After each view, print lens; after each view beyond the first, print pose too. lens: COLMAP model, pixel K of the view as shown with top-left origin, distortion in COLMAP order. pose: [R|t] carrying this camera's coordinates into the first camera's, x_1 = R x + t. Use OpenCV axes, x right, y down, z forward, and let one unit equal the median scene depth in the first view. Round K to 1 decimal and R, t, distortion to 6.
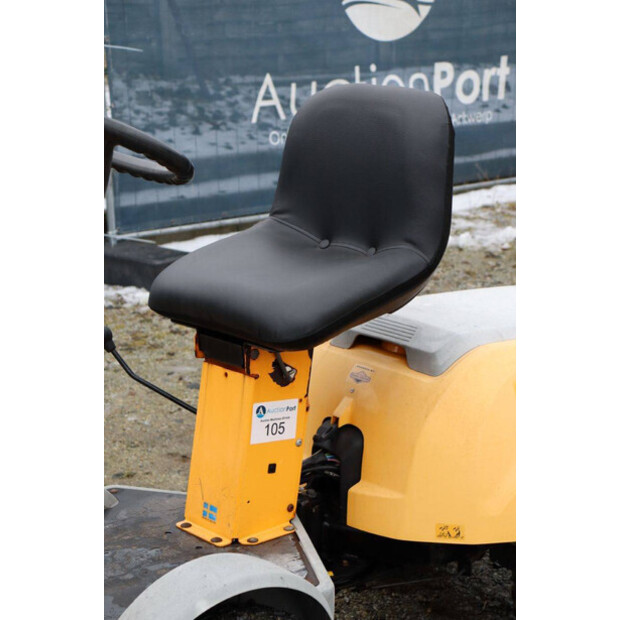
lens RADIAL K [[1371.6, 0, 306.9], [0, 1371.6, 312.1], [0, 0, 1]] dist [0.403577, 0.000000]
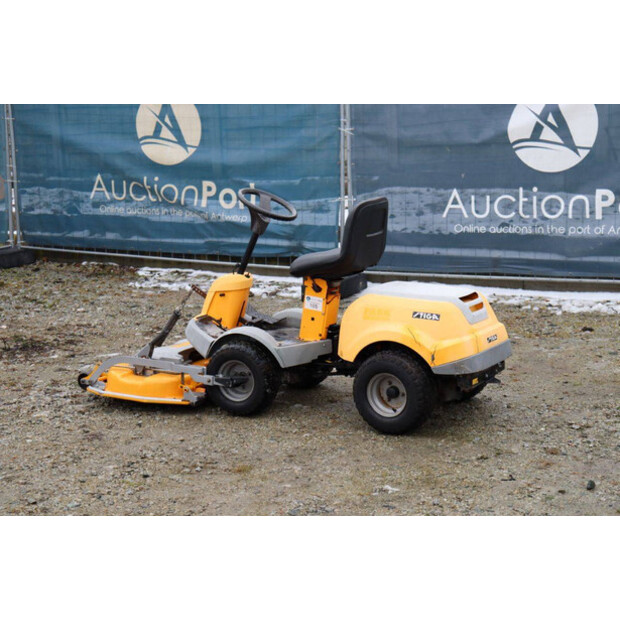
lens RADIAL K [[1251.9, 0, 313.7], [0, 1251.9, 309.0], [0, 0, 1]] dist [0.318208, 0.000000]
pose [[0.374342, 0.168030, -0.911939, 2.434727], [-0.191575, 0.976243, 0.101239, -0.183053], [0.907285, 0.136807, 0.397639, -0.090961]]
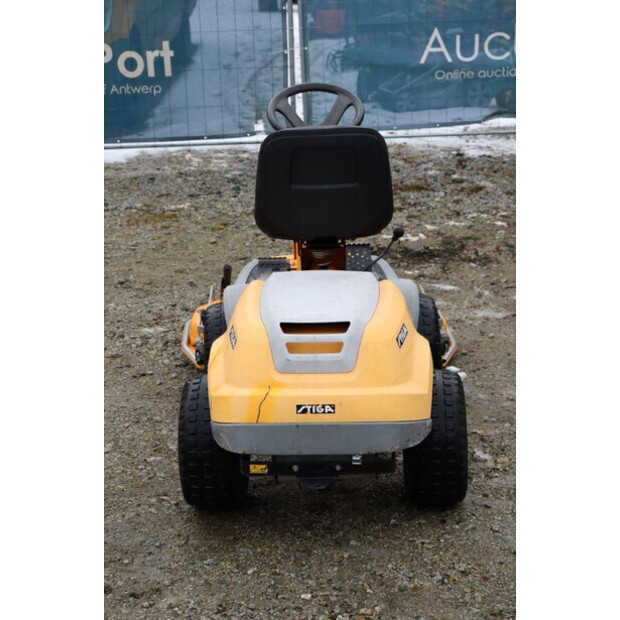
lens RADIAL K [[1380.8, 0, 297.6], [0, 1380.8, 318.4], [0, 0, 1]] dist [0.401580, 0.000000]
pose [[-0.628956, 0.247731, -0.736915, 1.404583], [-0.144185, 0.894260, 0.423687, -0.680370], [0.763954, 0.372732, -0.526731, 2.004761]]
